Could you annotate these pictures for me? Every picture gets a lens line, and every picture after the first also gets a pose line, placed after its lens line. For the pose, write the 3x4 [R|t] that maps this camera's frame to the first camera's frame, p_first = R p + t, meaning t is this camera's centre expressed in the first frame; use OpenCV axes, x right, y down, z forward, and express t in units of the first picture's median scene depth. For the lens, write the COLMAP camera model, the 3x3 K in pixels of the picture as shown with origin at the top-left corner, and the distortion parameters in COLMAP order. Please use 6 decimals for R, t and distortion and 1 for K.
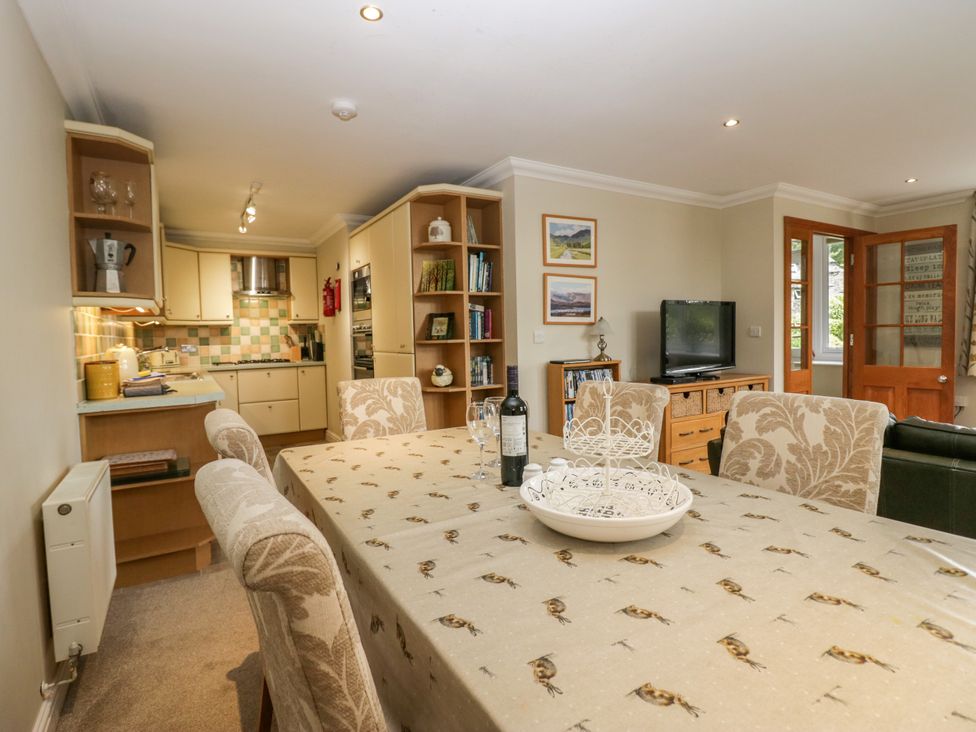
lens RADIAL K [[512.0, 0, 493.7], [0, 512.0, 354.4], [0, 0, 1]] dist [0.000932, -0.000278]
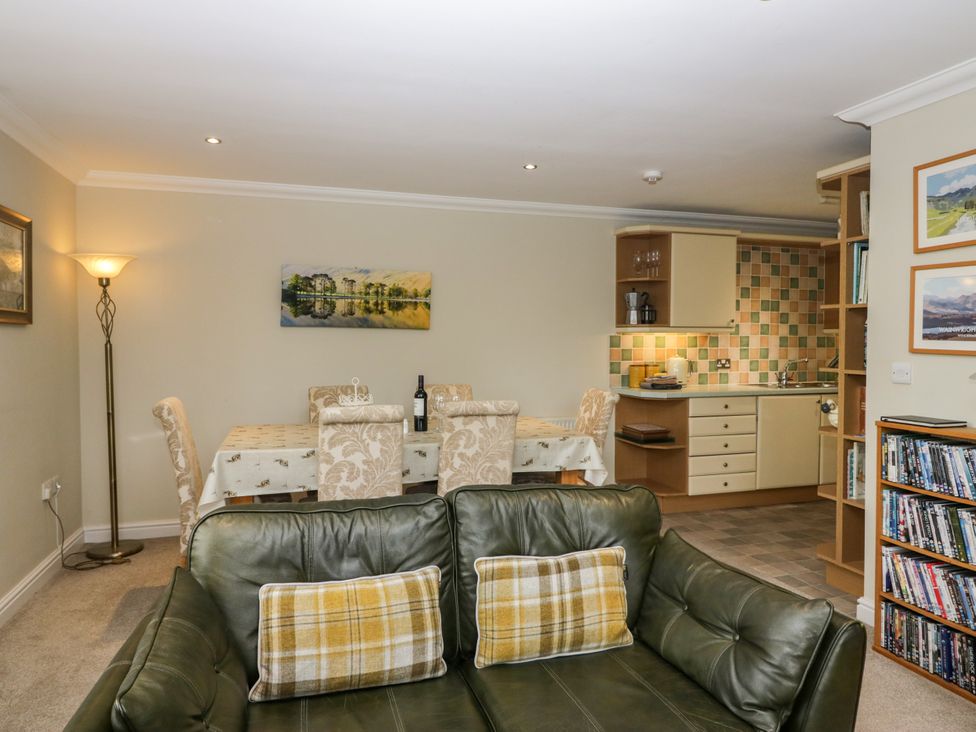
lens RADIAL K [[645.6, 0, 495.3], [0, 645.6, 357.9], [0, 0, 1]] dist [-0.002703, -0.003168]
pose [[-0.233695, 0.050807, -0.970982, 0.661194], [-0.037760, 0.997406, 0.061278, -0.056679], [0.971576, 0.050984, -0.231170, 0.496737]]
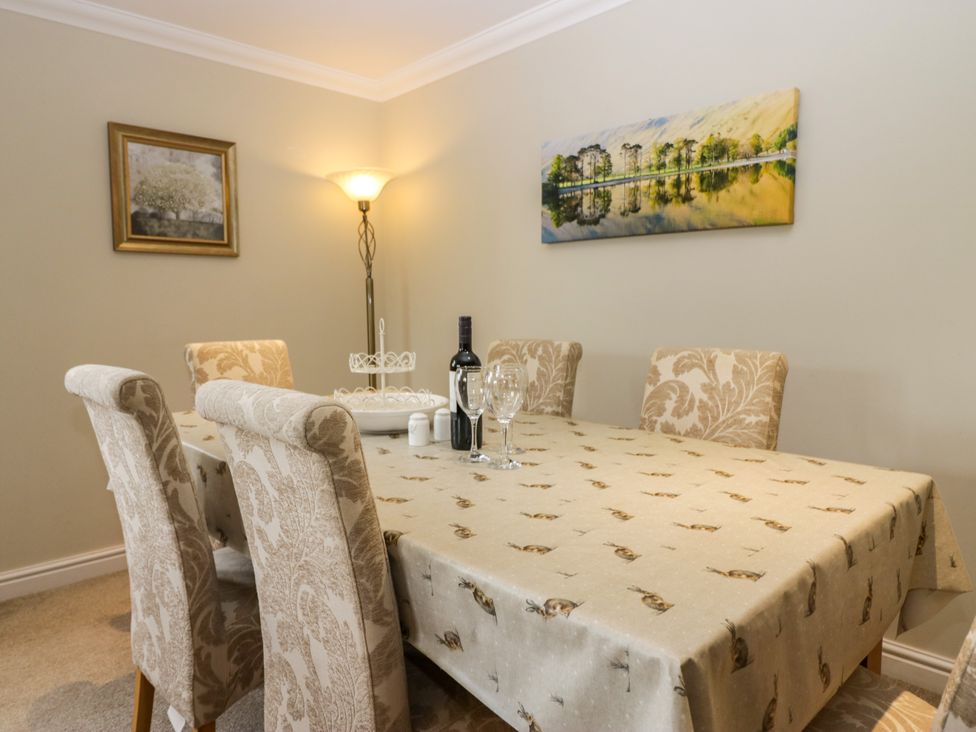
lens RADIAL K [[645.6, 0, 490.2], [0, 645.6, 356.9], [0, 0, 1]] dist [-0.002703, -0.003168]
pose [[-0.977346, 0.049094, -0.205877, 0.047676], [0.023581, 0.991927, 0.124595, -0.009646], [0.210332, 0.116917, -0.970614, 0.546189]]
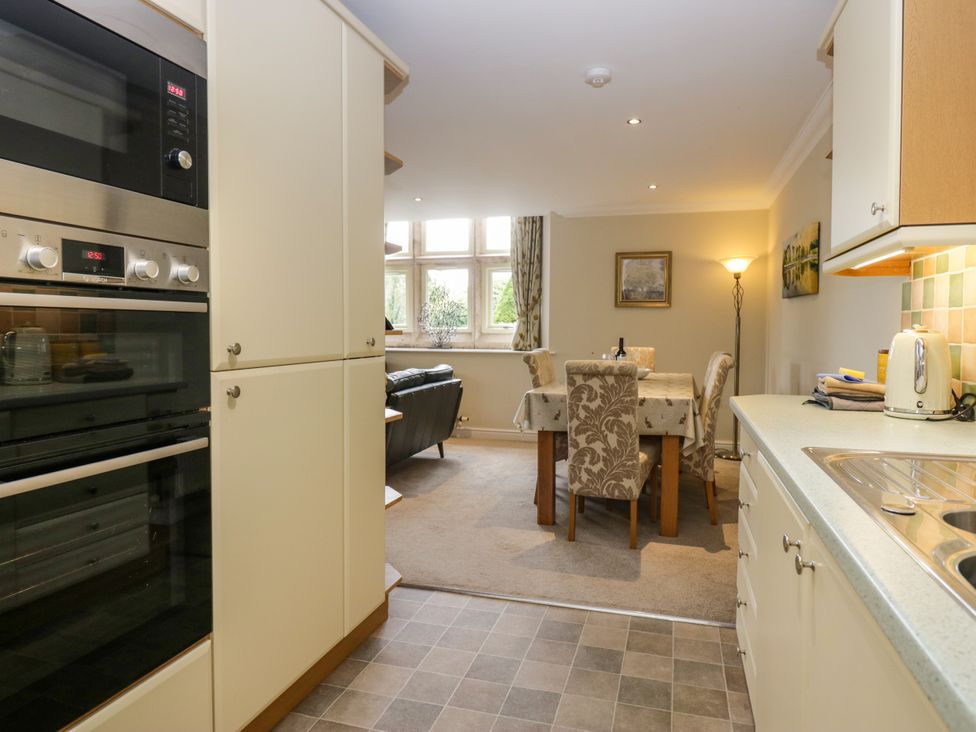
lens RADIAL K [[645.6, 0, 491.5], [0, 645.6, 362.9], [0, 0, 1]] dist [-0.002703, -0.003168]
pose [[-0.679507, -0.017784, 0.733454, -0.511036], [0.043109, 0.997011, 0.064113, -0.020930], [-0.732401, 0.075184, -0.676709, 0.970635]]
